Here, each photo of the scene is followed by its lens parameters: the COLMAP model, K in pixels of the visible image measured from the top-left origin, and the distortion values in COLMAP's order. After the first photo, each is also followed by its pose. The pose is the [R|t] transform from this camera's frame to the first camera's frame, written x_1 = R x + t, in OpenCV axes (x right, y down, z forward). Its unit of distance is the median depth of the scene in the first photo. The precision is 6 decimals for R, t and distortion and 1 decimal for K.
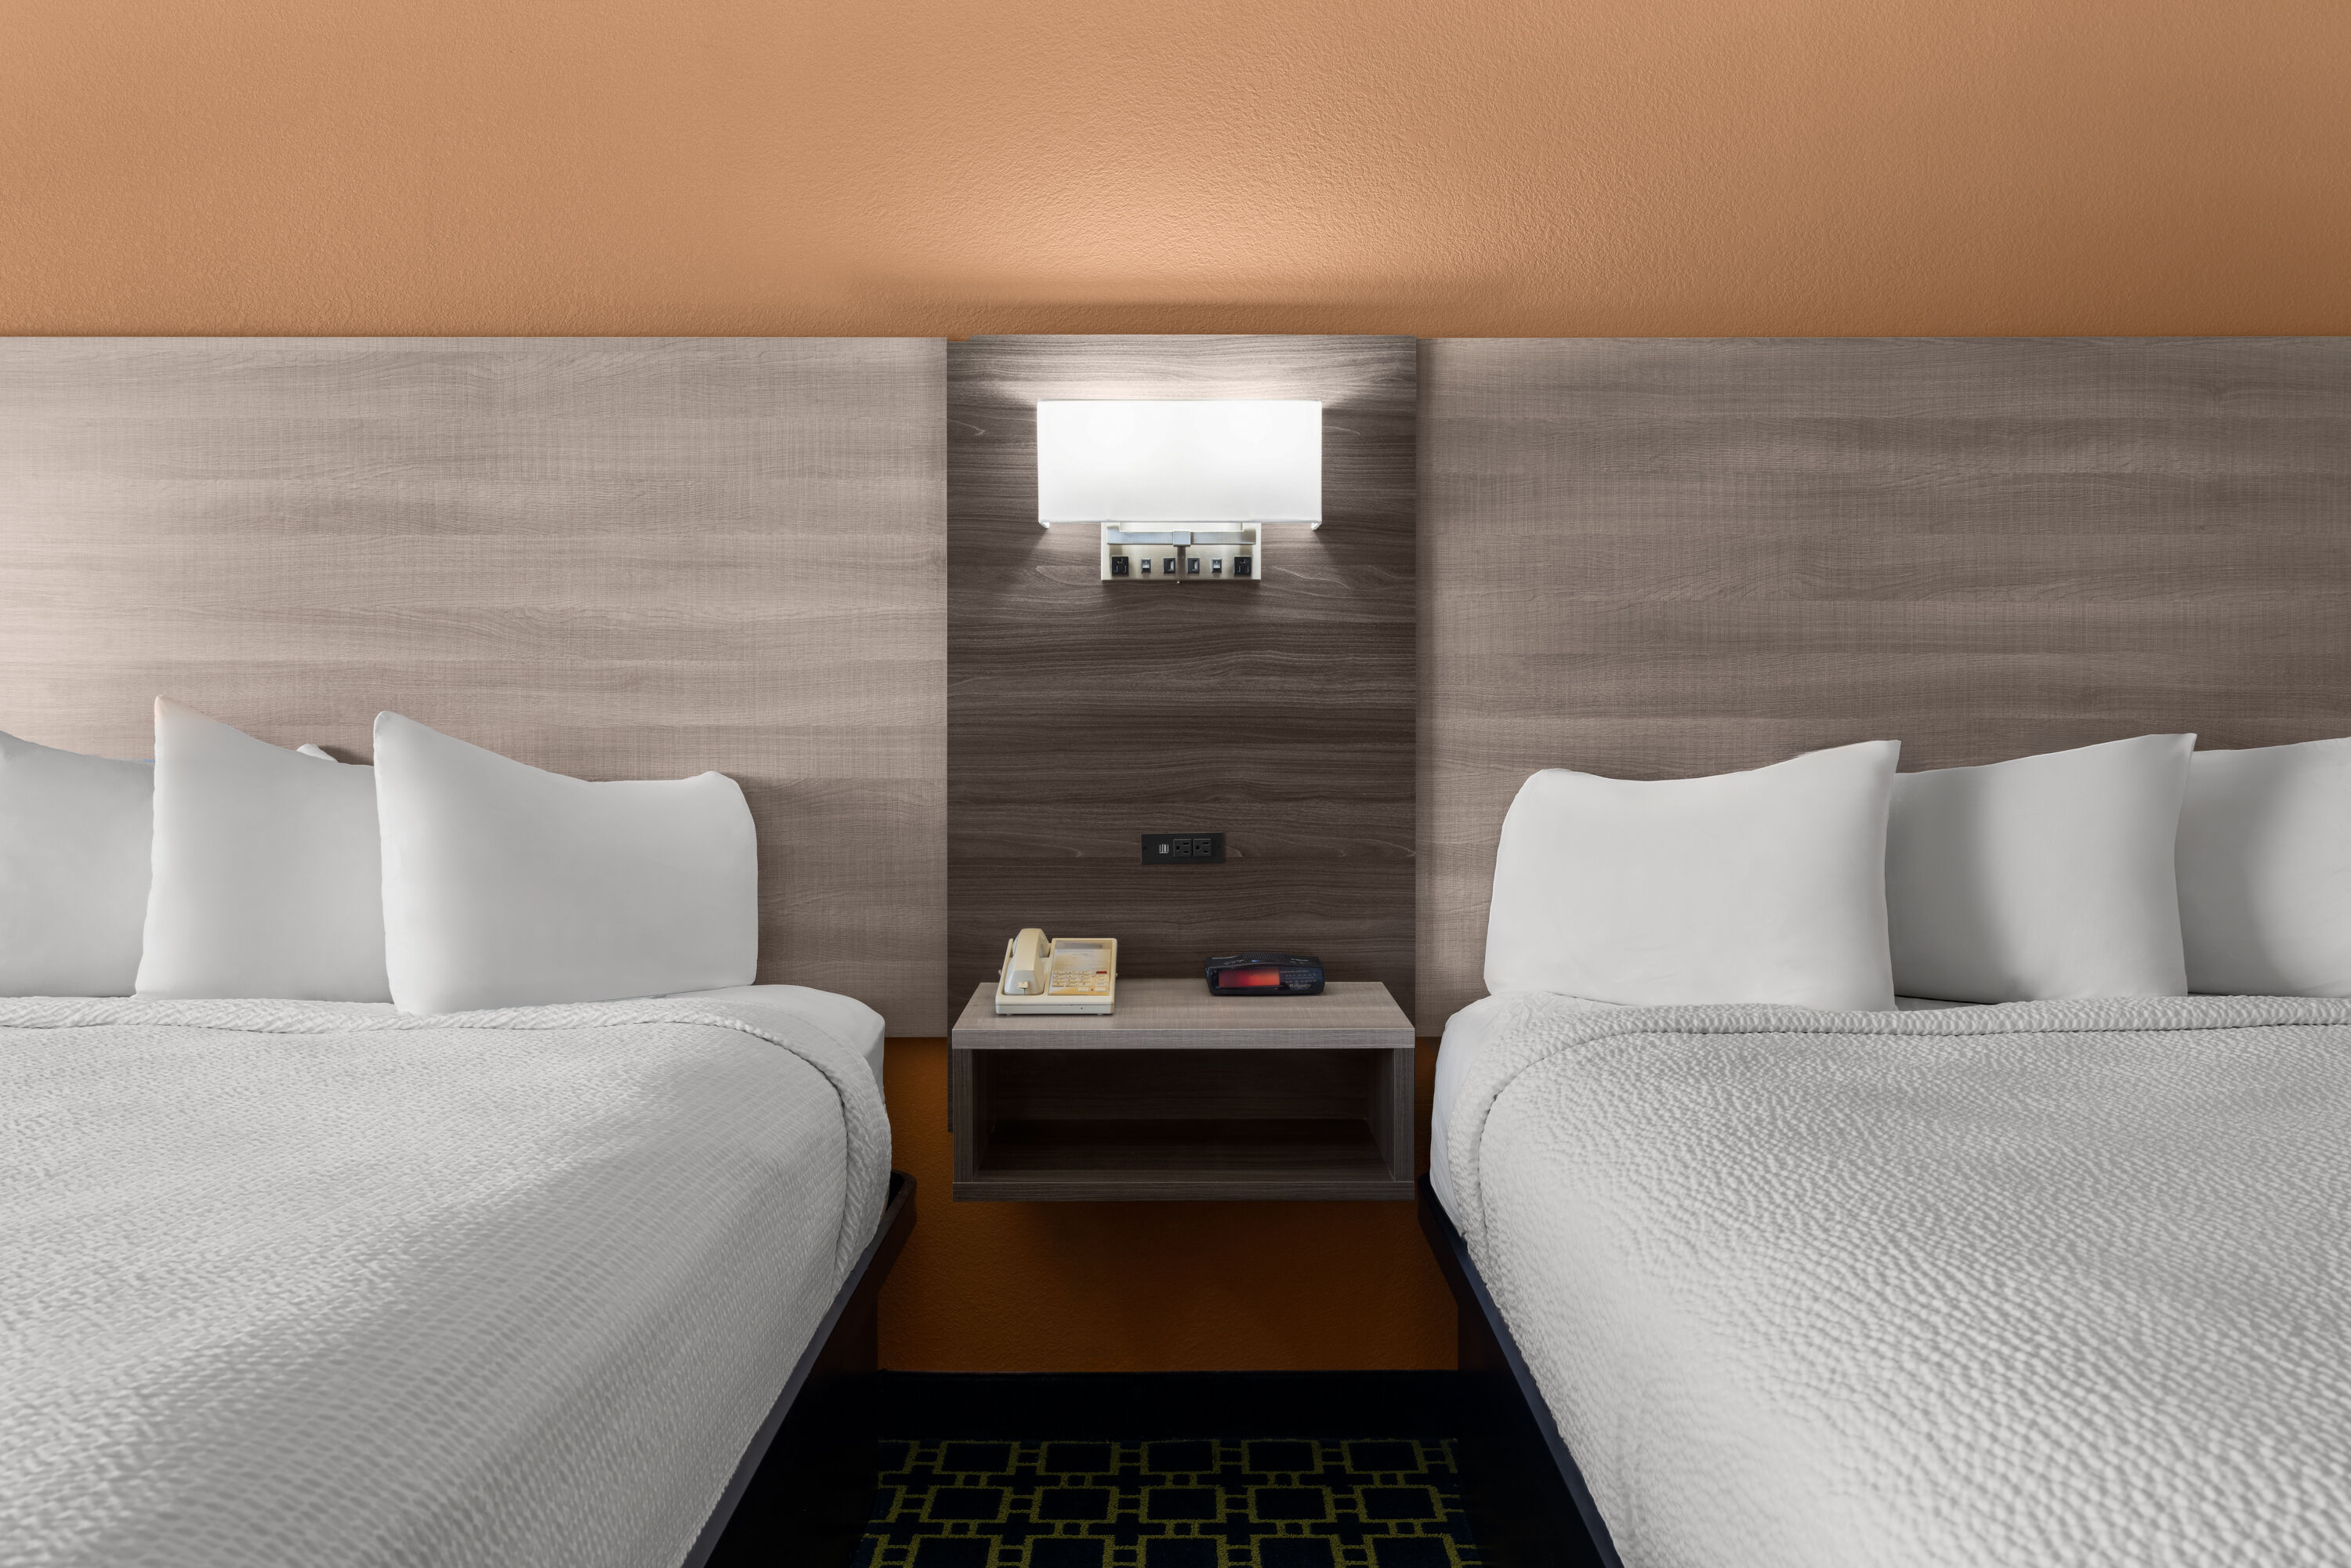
lens RADIAL K [[2103.0, 0, 1176.5], [0, 2103.0, 684.4], [0, 0, 1]] dist [0.011125, 0.023732]
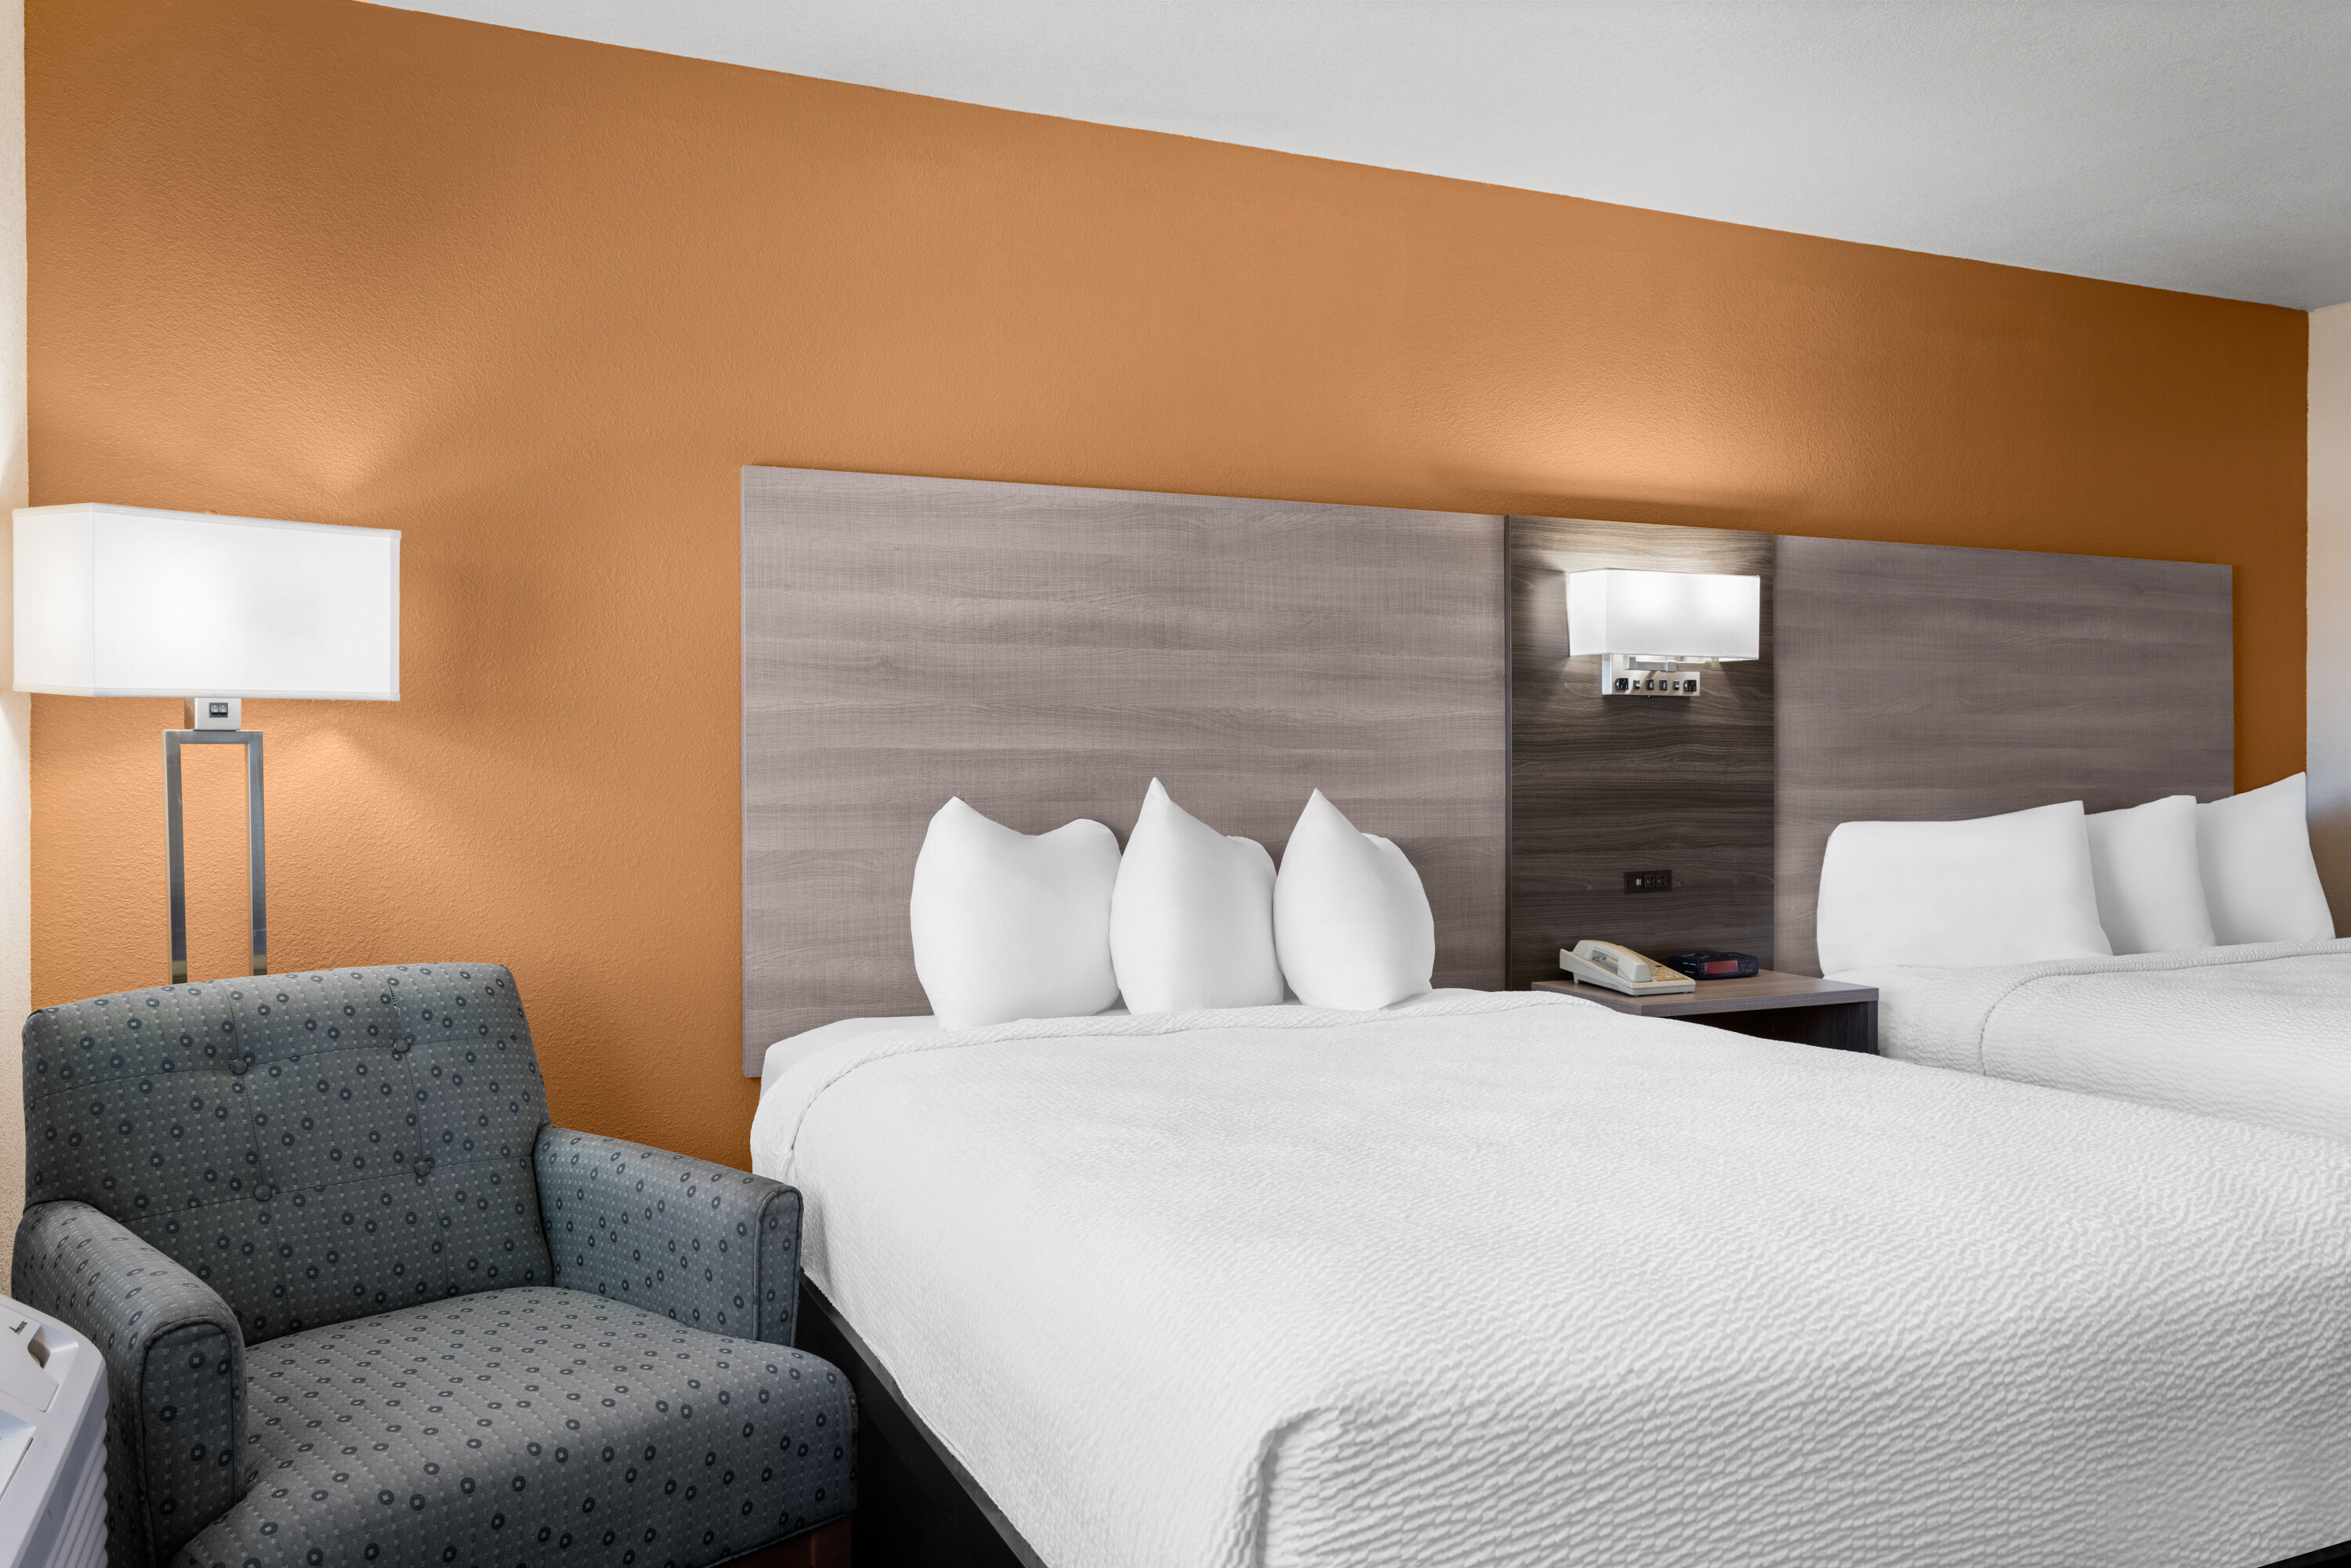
lens RADIAL K [[1830.3, 0, 1175.5], [0, 1830.3, 795.2], [0, 0, 1]] dist [-0.000132, 0.007675]
pose [[0.907956, -0.007097, 0.419004, -0.809799], [0.001172, 0.999896, 0.014396, 0.000584], [-0.419063, -0.012580, 0.907870, -0.000219]]
